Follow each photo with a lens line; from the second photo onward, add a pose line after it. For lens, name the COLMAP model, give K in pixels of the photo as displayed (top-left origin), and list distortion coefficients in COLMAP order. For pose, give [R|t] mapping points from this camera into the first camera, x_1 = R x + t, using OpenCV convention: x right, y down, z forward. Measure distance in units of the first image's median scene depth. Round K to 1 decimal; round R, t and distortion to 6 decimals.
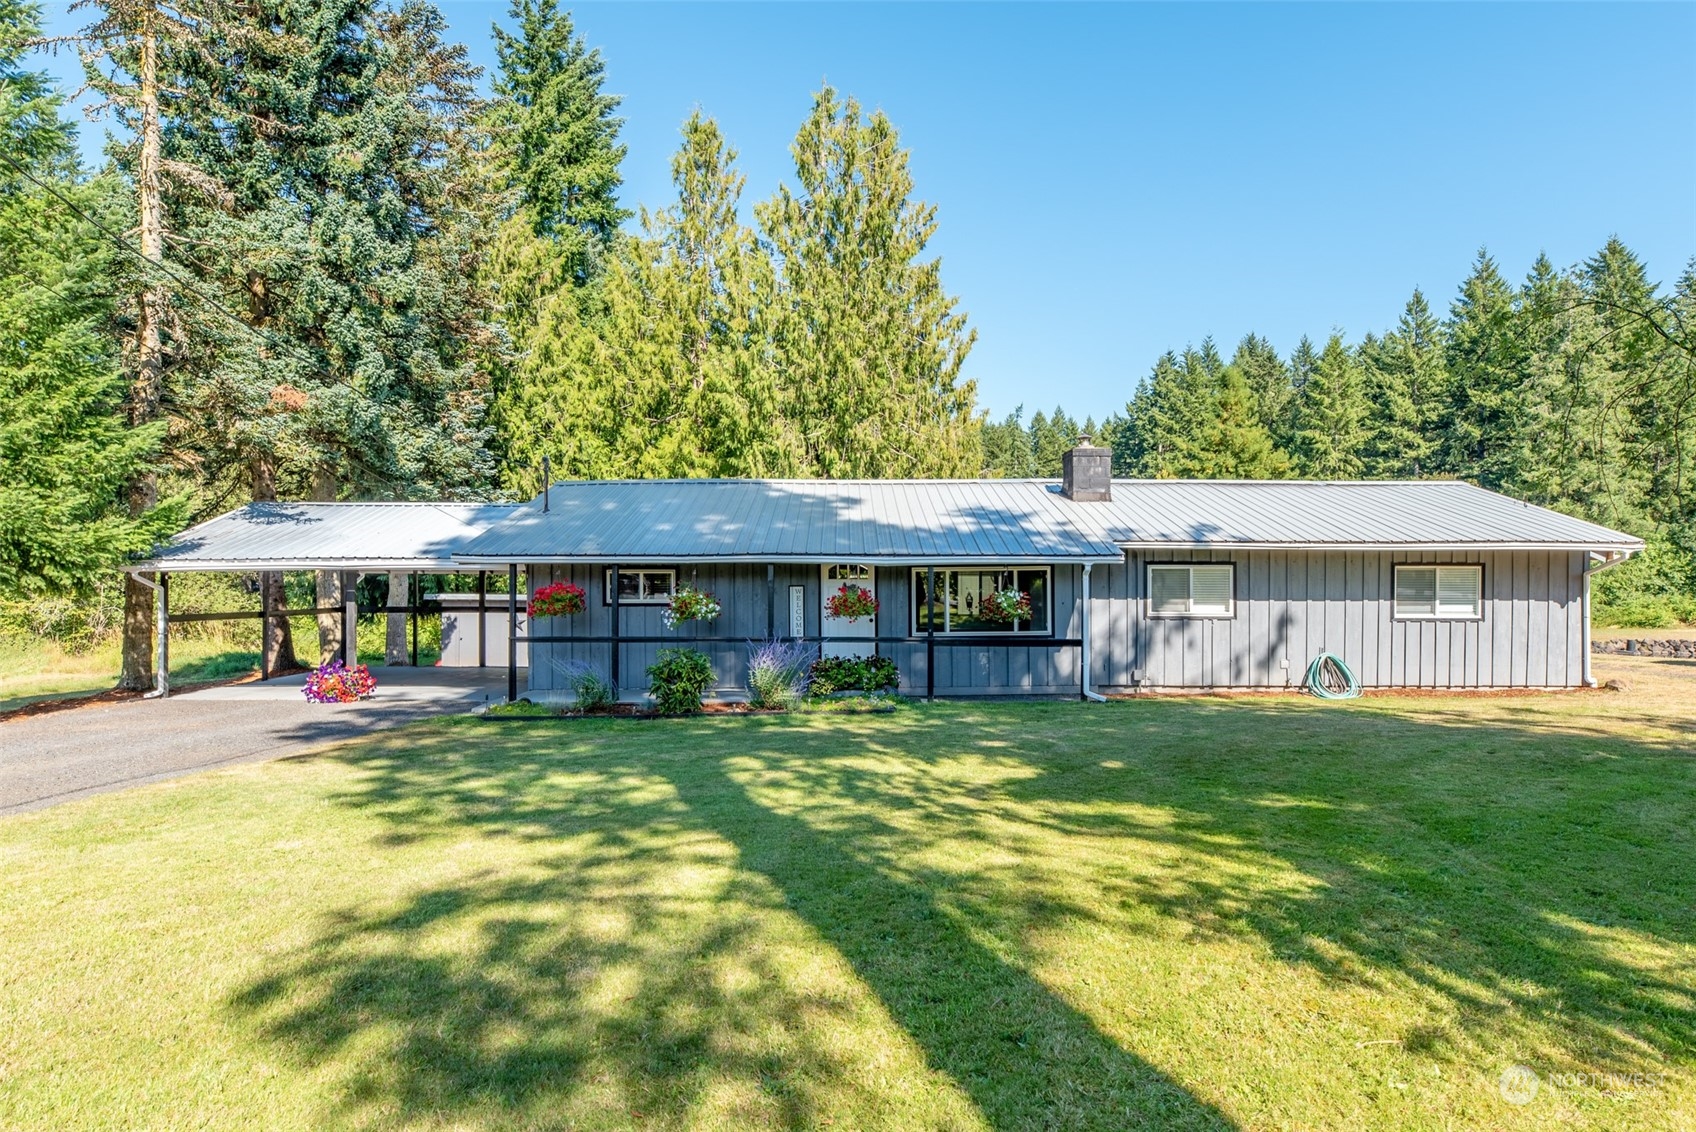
lens RADIAL K [[924.4, 0, 837.0], [0, 924.4, 584.1], [0, 0, 1]] dist [-0.001867, 0.000524]
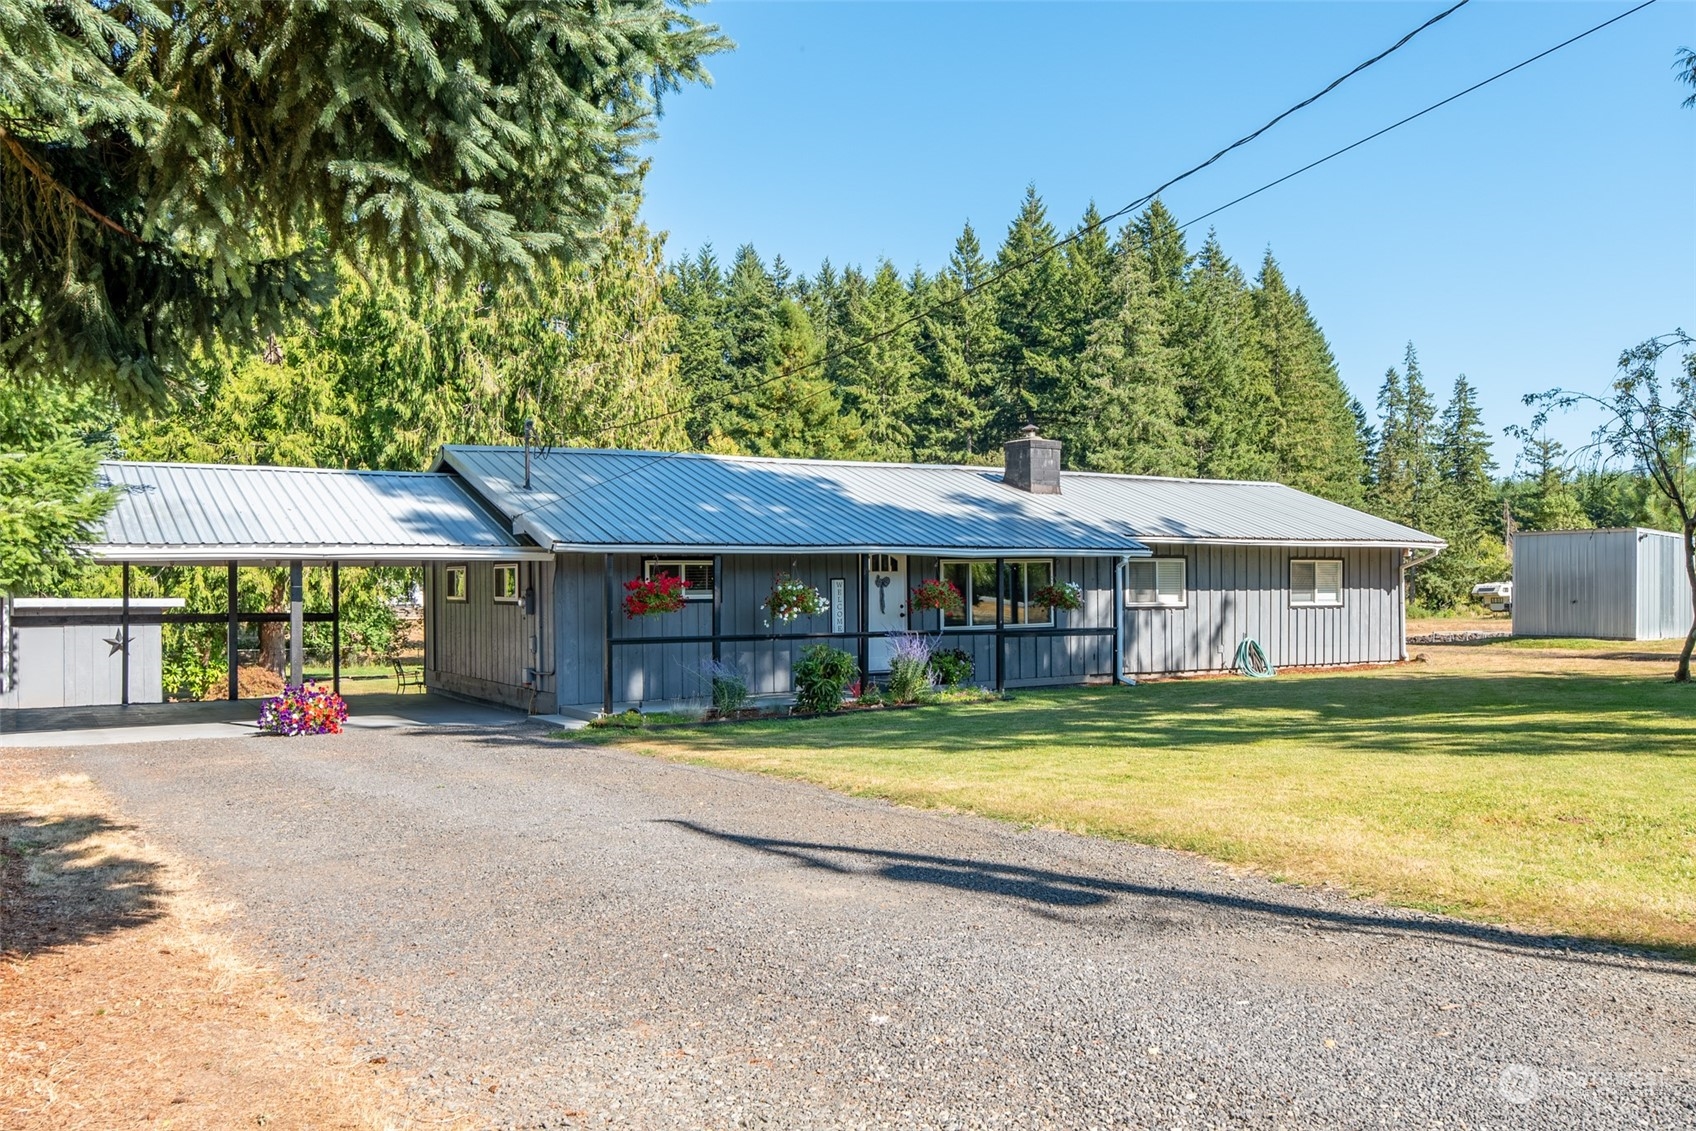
lens RADIAL K [[1433.2, 0, 860.6], [0, 1433.2, 566.8], [0, 0, 1]] dist [-0.032775, -0.005555]
pose [[0.853890, 0.000816, 0.520453, -0.132698], [0.006653, 0.999900, -0.012484, 0.001386], [-0.520411, 0.014122, 0.853799, -0.038657]]
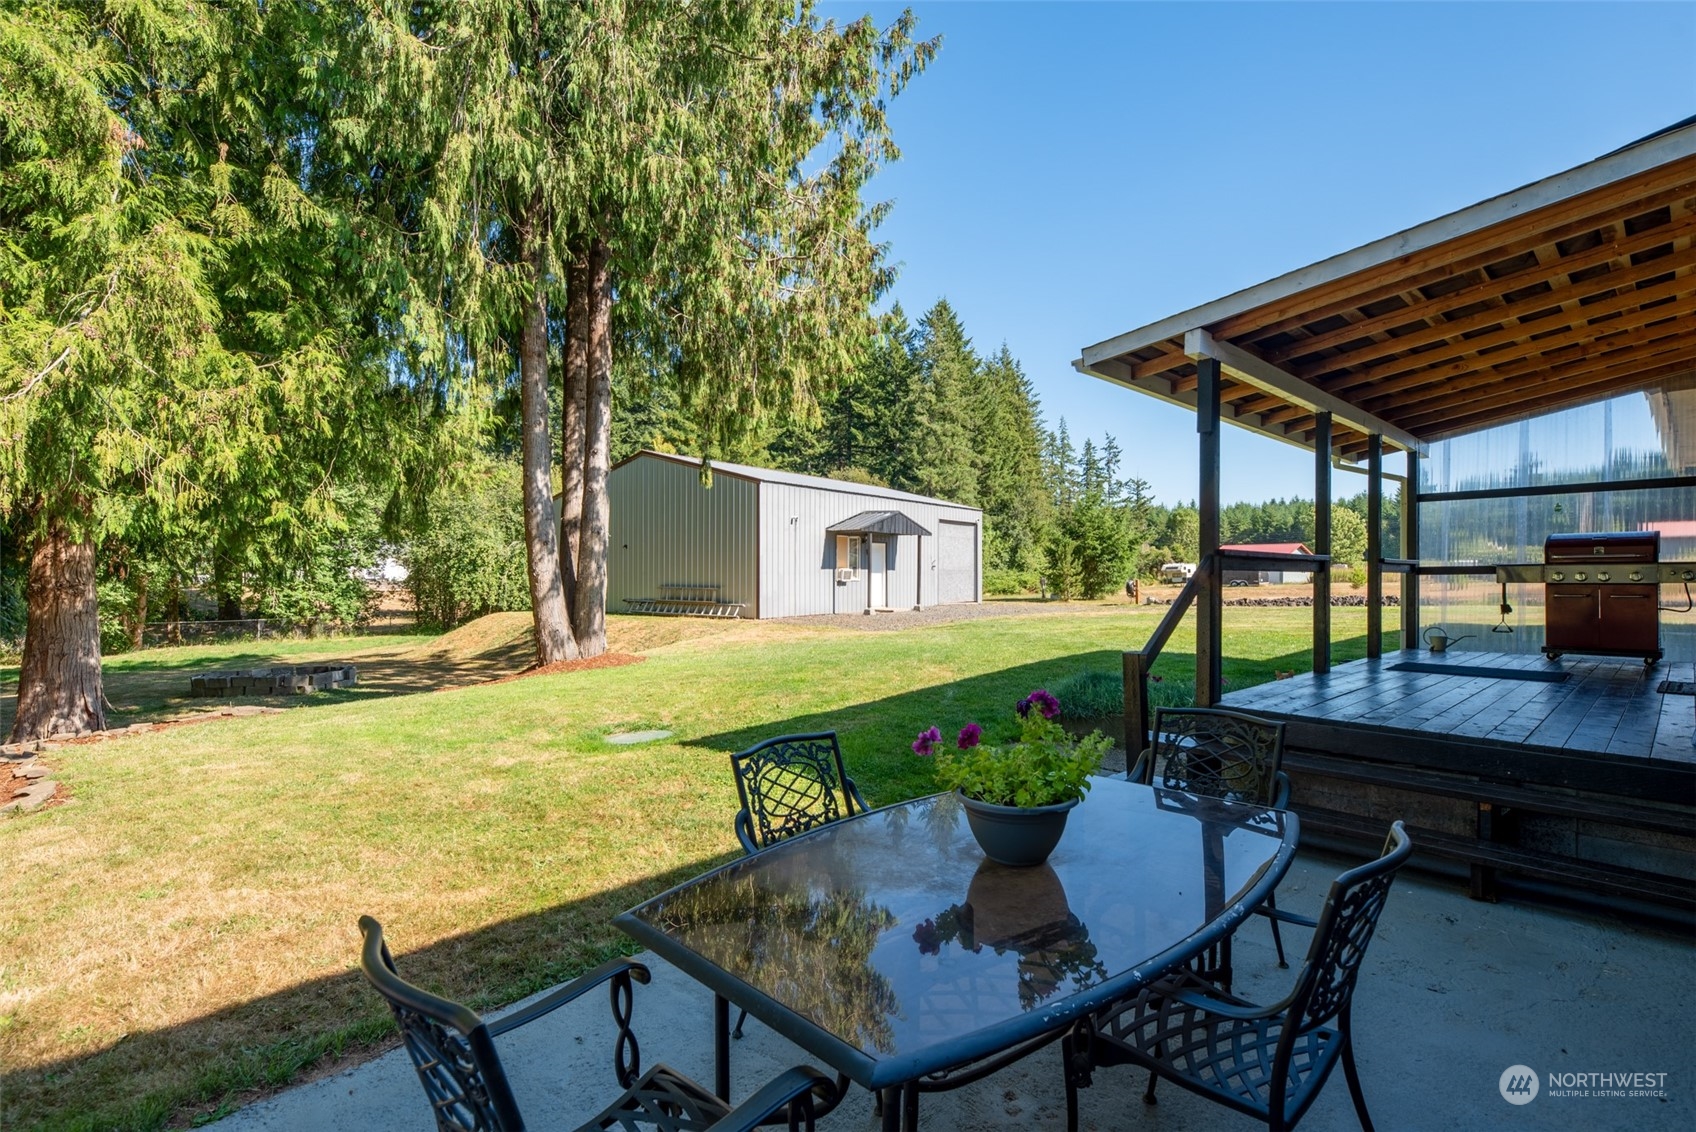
lens RADIAL K [[814.4, 0, 841.8], [0, 814.4, 573.3], [0, 0, 1]] dist [0.003246, 0.000119]
pose [[0.721828, -0.006198, 0.692045, -0.063219], [0.006072, 0.999978, 0.002622, 0.010573], [-0.692046, 0.002309, 0.721850, 0.263370]]
